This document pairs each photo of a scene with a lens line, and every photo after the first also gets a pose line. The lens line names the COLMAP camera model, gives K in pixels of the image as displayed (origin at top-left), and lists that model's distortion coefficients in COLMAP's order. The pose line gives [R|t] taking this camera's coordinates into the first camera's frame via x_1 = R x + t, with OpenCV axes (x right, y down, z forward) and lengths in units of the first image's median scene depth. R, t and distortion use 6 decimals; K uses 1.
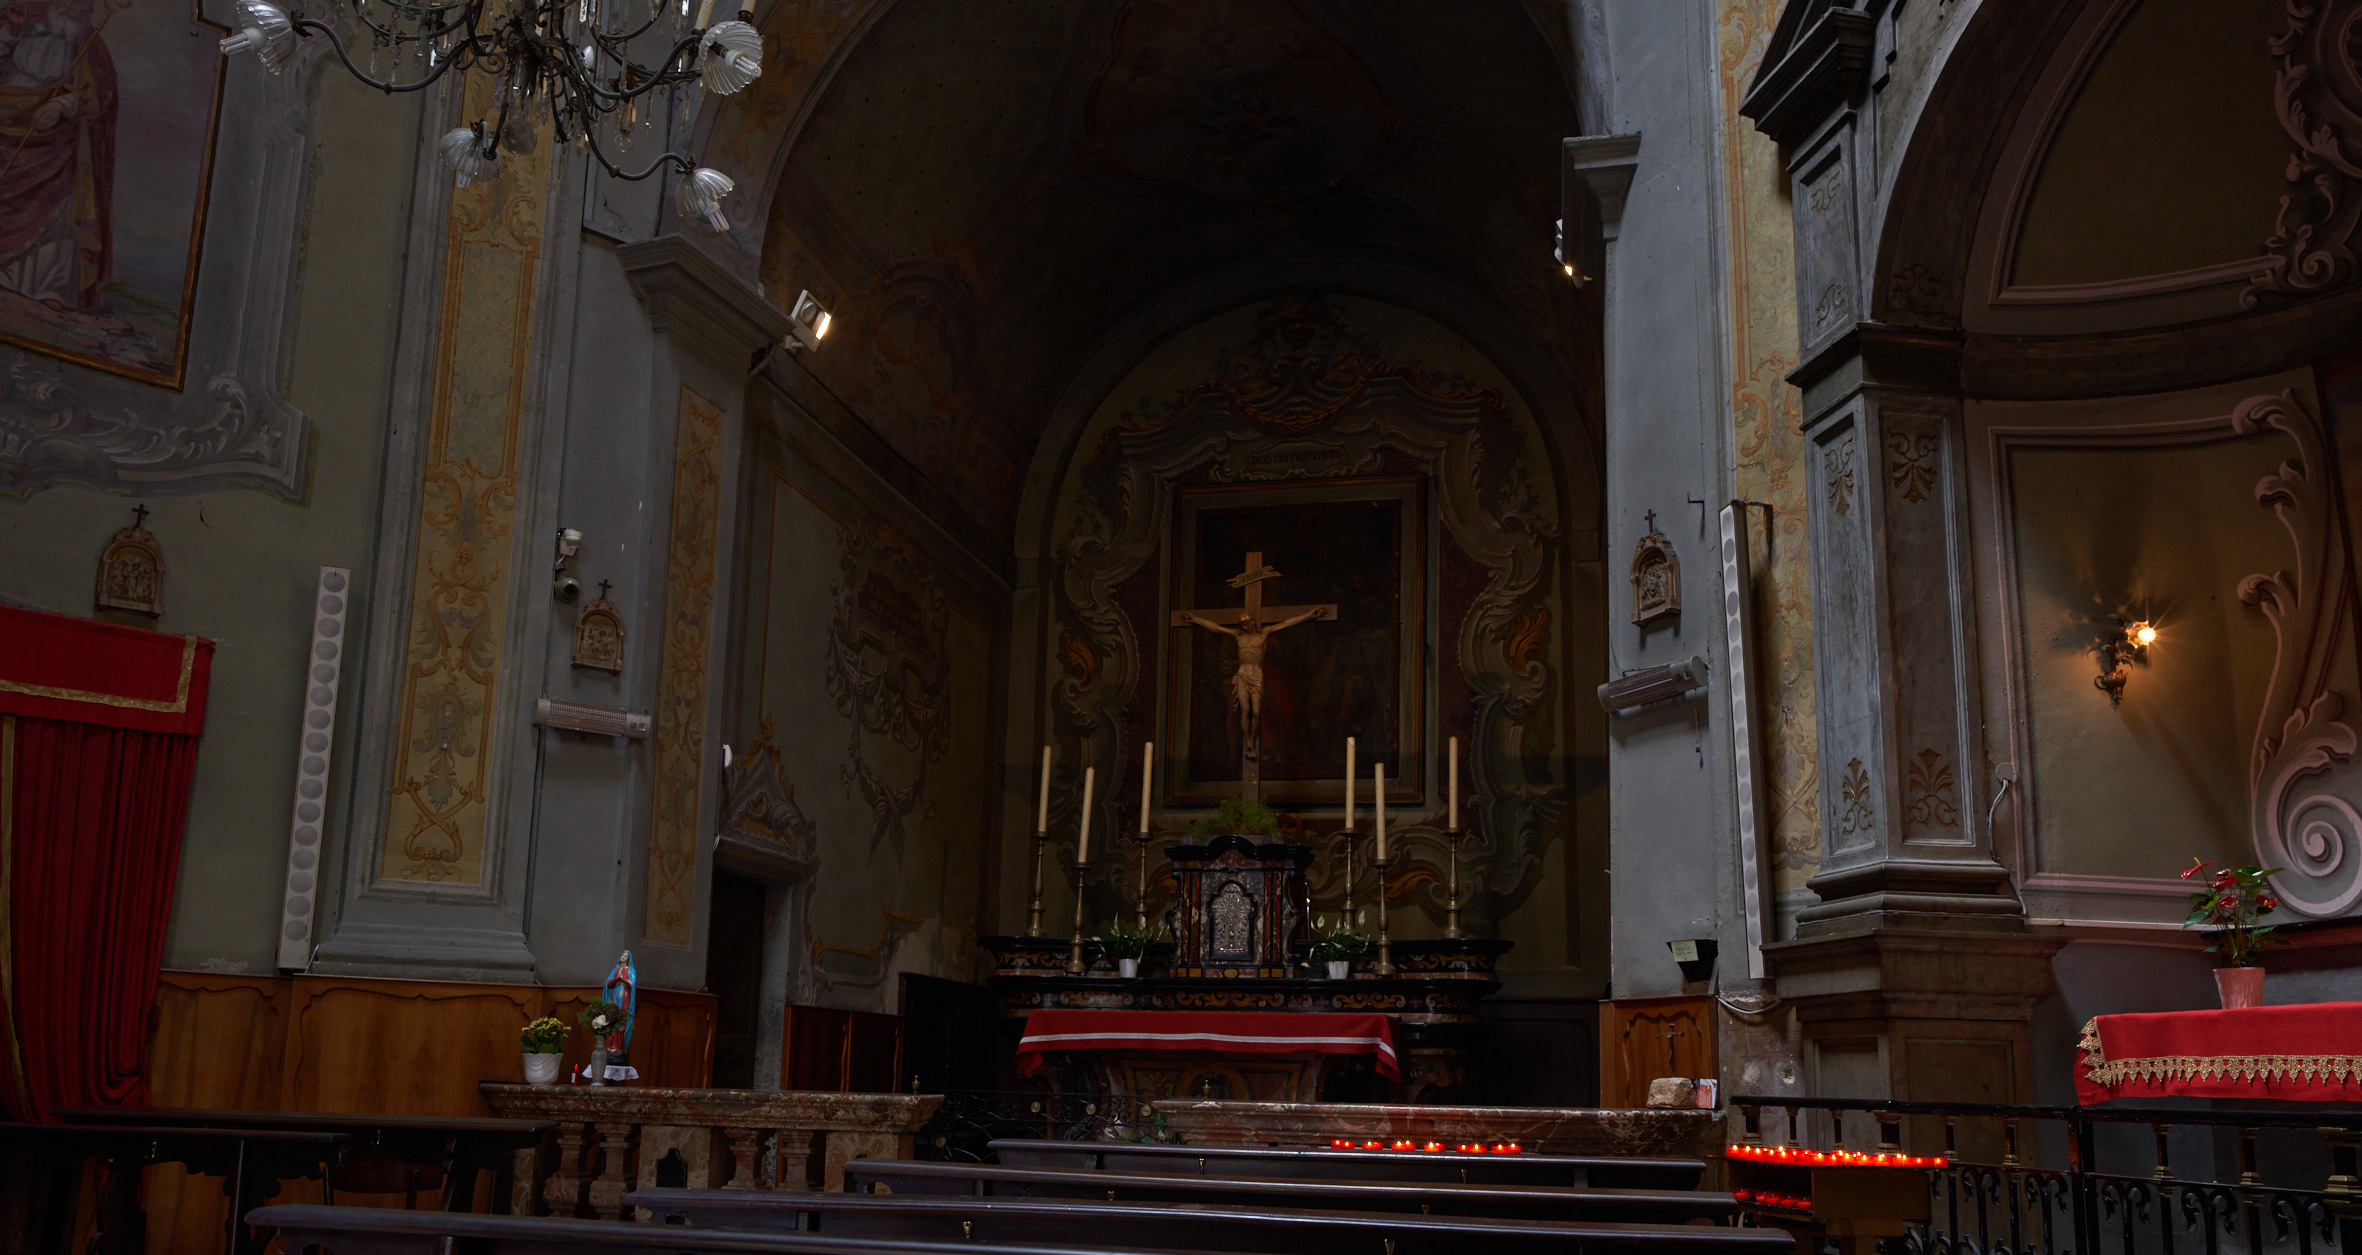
lens RADIAL K [[1859.3, 0, 1181.0], [0, 1859.3, 627.5], [0, 0, 1]] dist [0.002625, 0.003732]
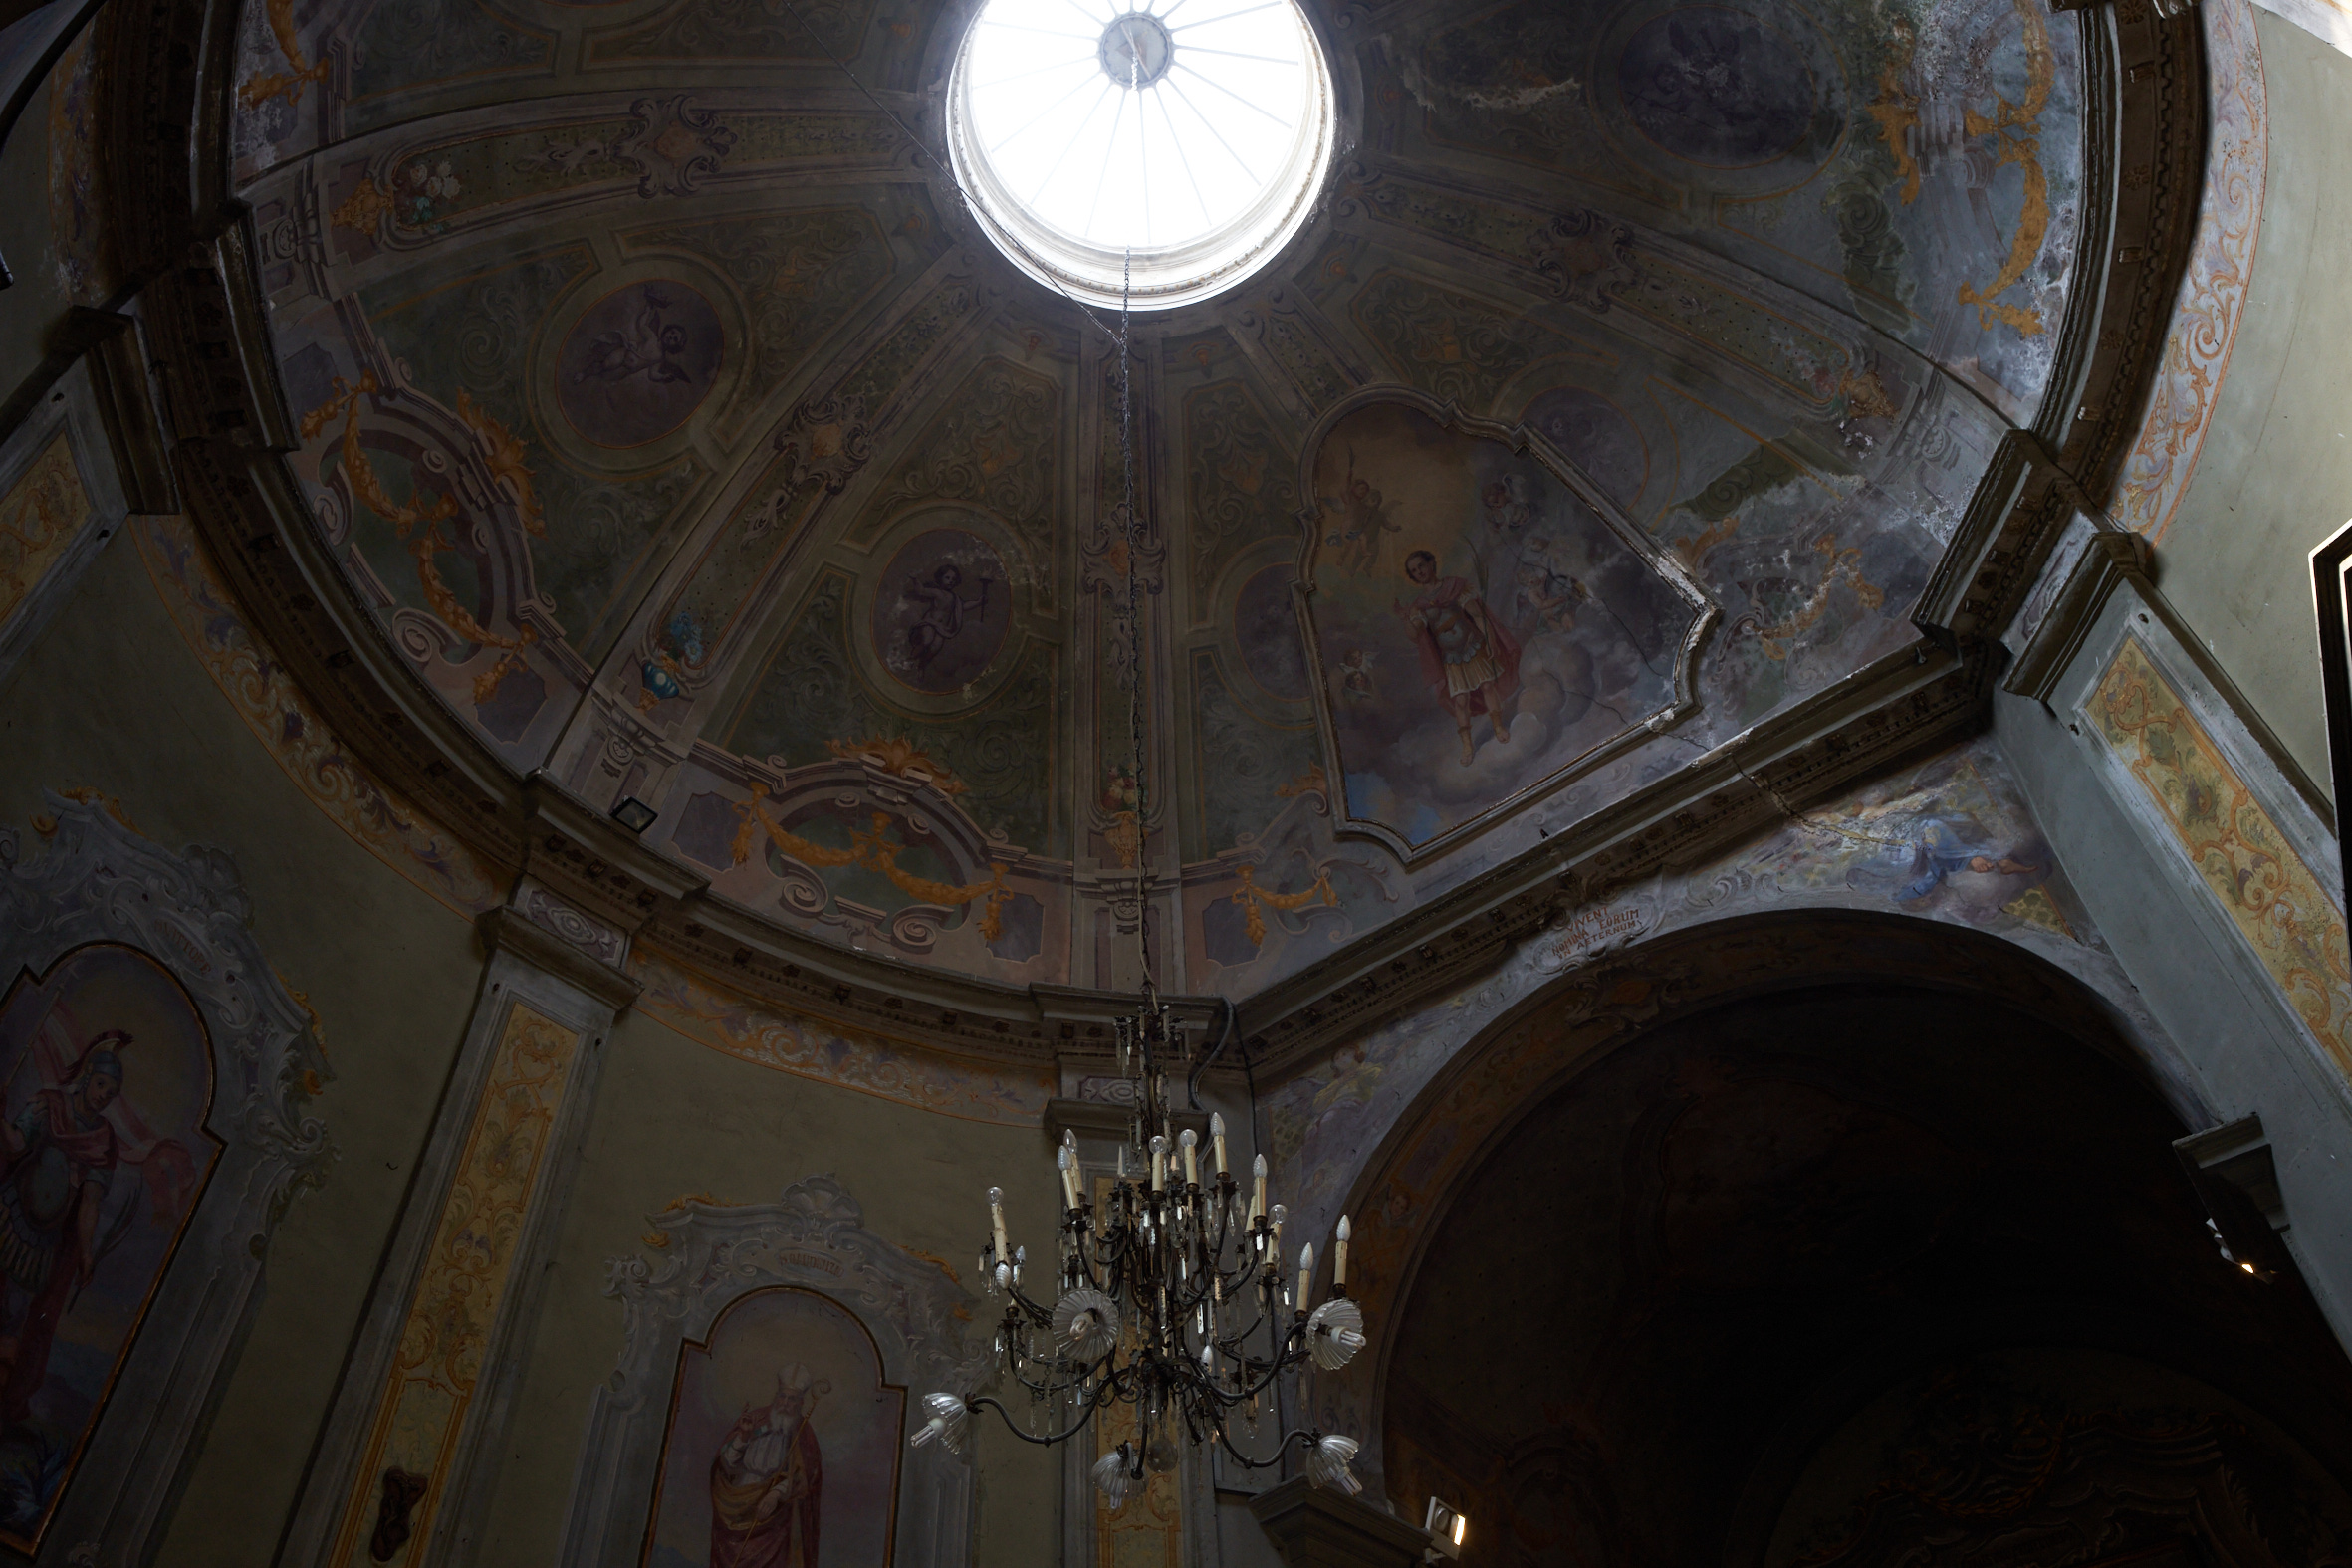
lens RADIAL K [[1773.1, 0, 1176.0], [0, 1773.1, 784.0], [0, 0, 1]] dist [-0.000992, 0.003511]
pose [[0.913104, -0.341162, -0.223270, 0.009525], [0.128847, 0.760979, -0.635853, 0.102010], [0.386833, 0.551832, 0.738811, 0.050189]]
